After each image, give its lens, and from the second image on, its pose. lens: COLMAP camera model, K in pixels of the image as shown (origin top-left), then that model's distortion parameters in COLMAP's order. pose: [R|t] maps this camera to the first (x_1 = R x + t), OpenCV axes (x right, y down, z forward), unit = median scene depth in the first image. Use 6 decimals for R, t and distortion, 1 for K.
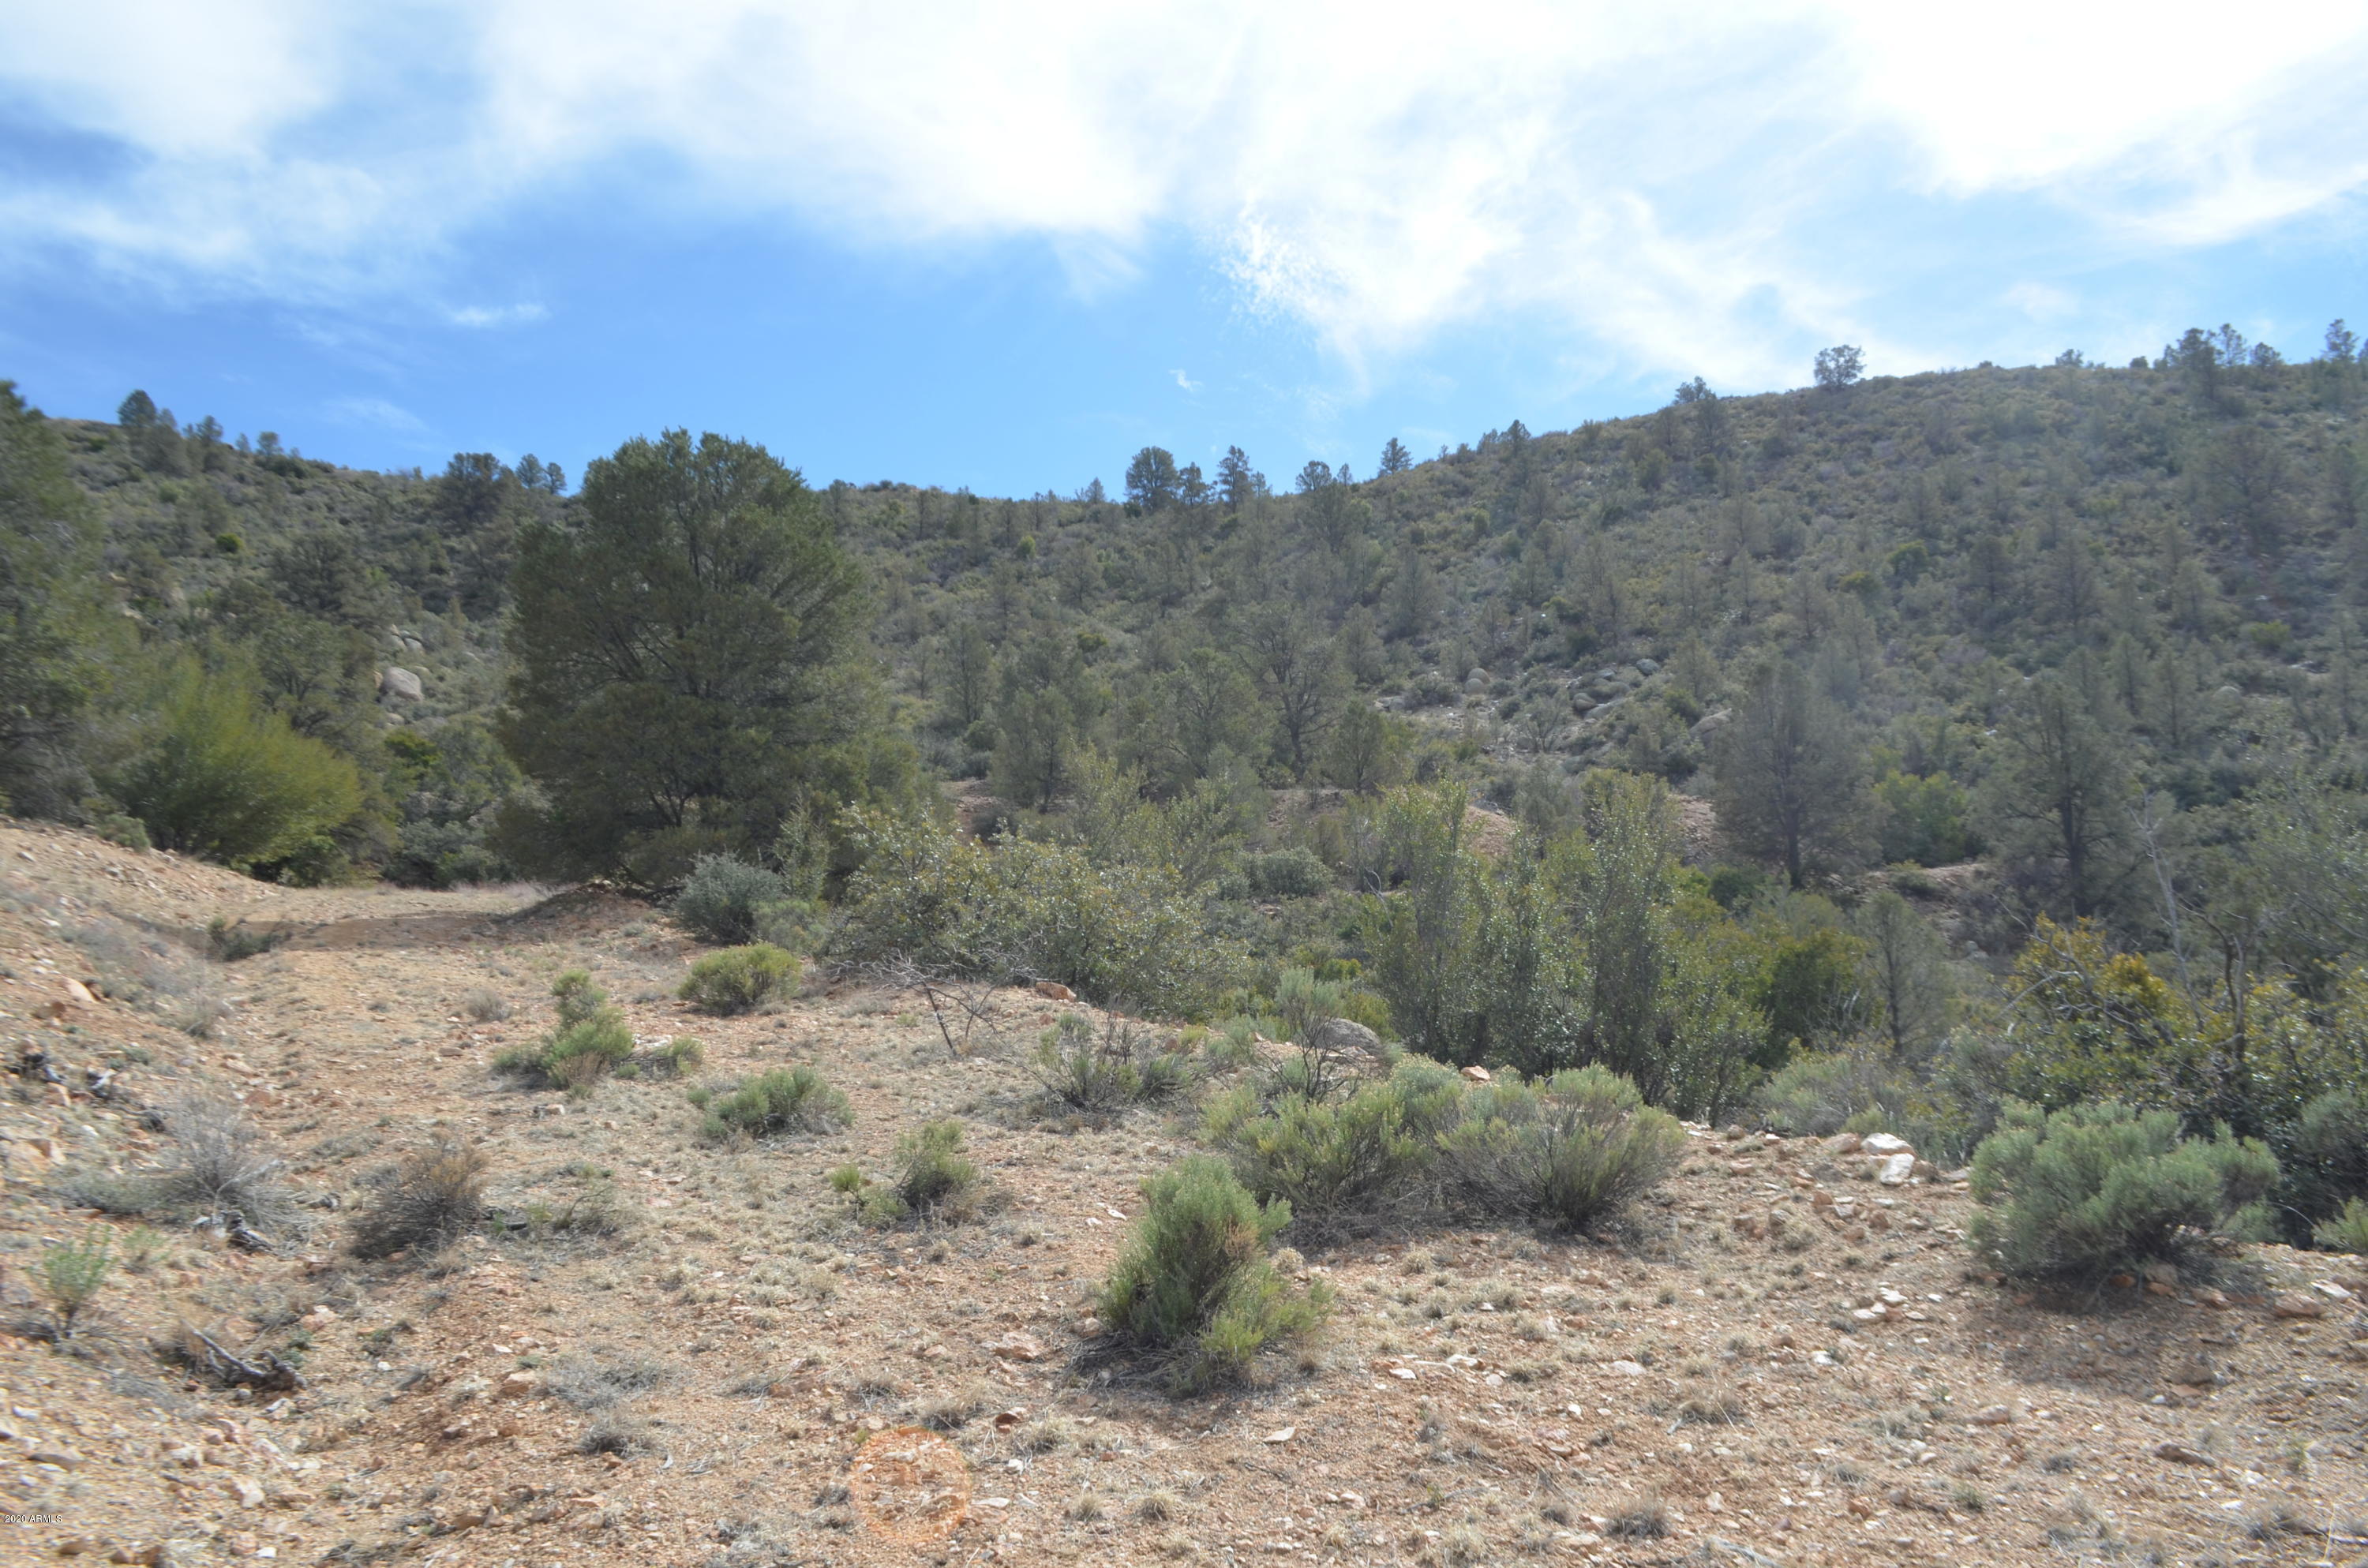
lens RADIAL K [[1832.3, 0, 1192.1], [0, 1832.3, 804.4], [0, 0, 1]] dist [-0.019064, 0.009480]
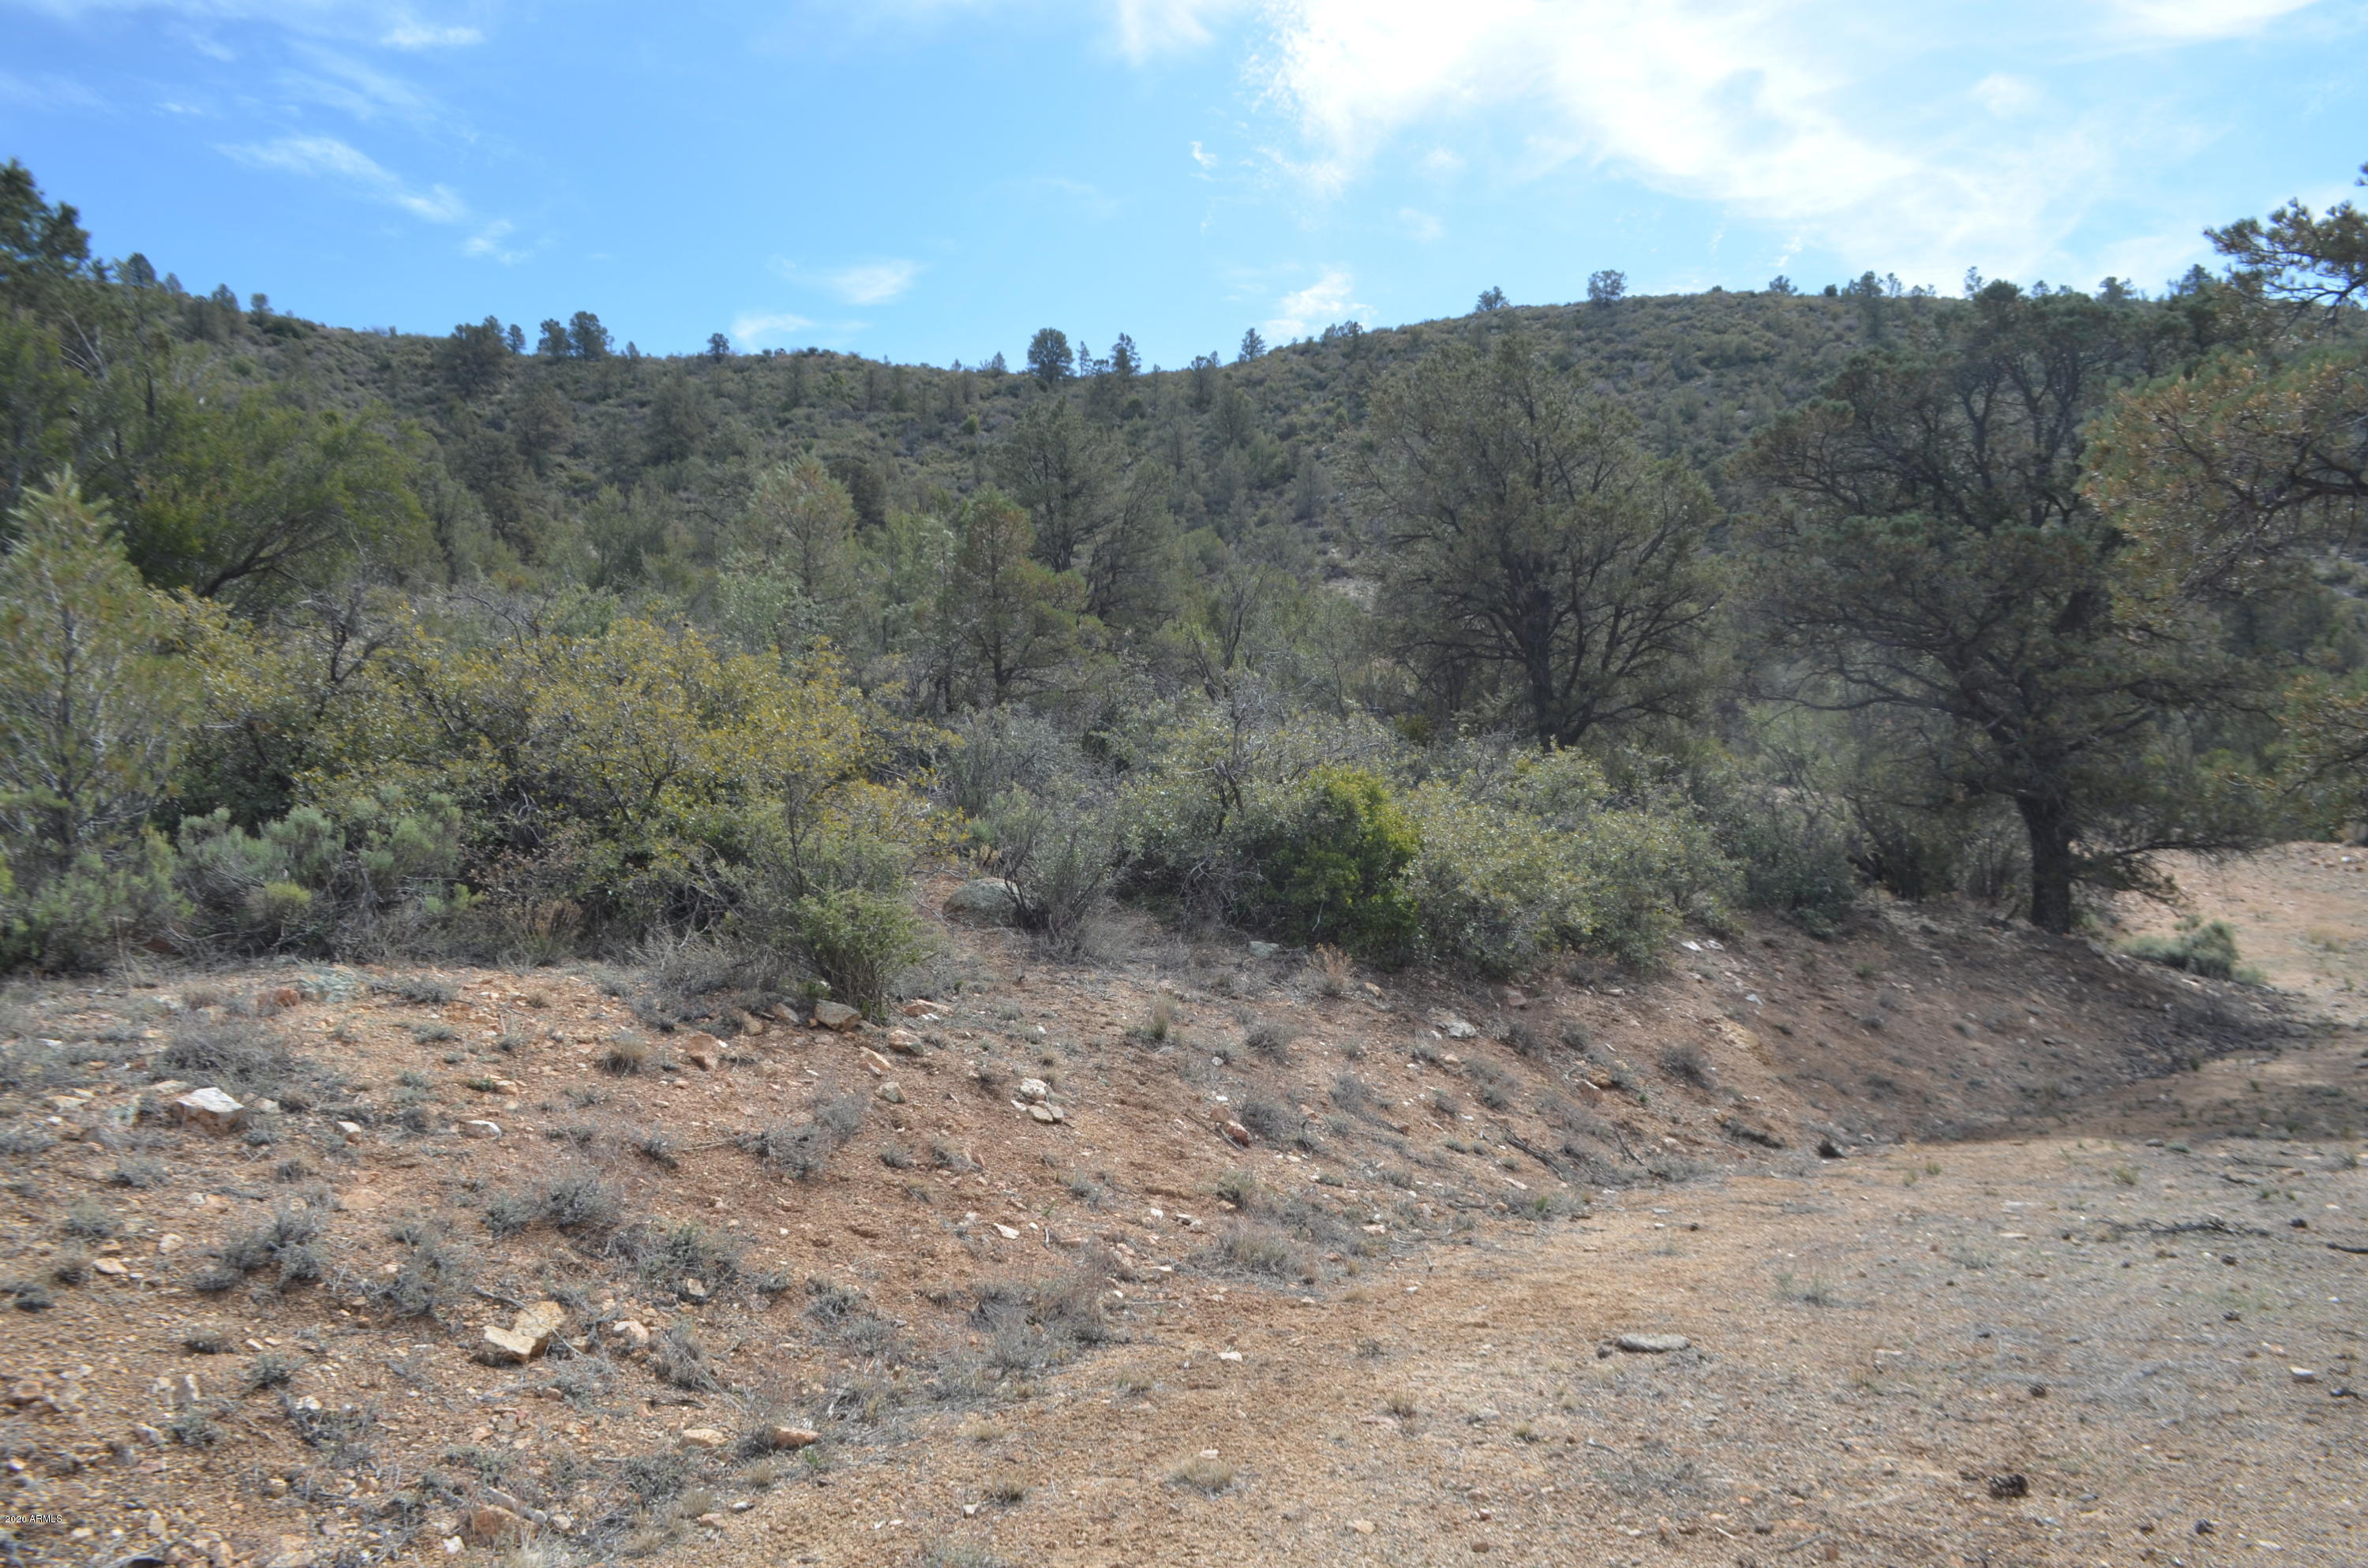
lens RADIAL K [[1832.3, 0, 1192.1], [0, 1832.3, 804.4], [0, 0, 1]] dist [-0.019064, 0.009480]
pose [[0.990458, -0.010087, 0.137446, -0.106630], [-0.005181, 0.993887, 0.110276, -0.020685], [-0.137718, -0.109936, 0.984351, -0.243543]]
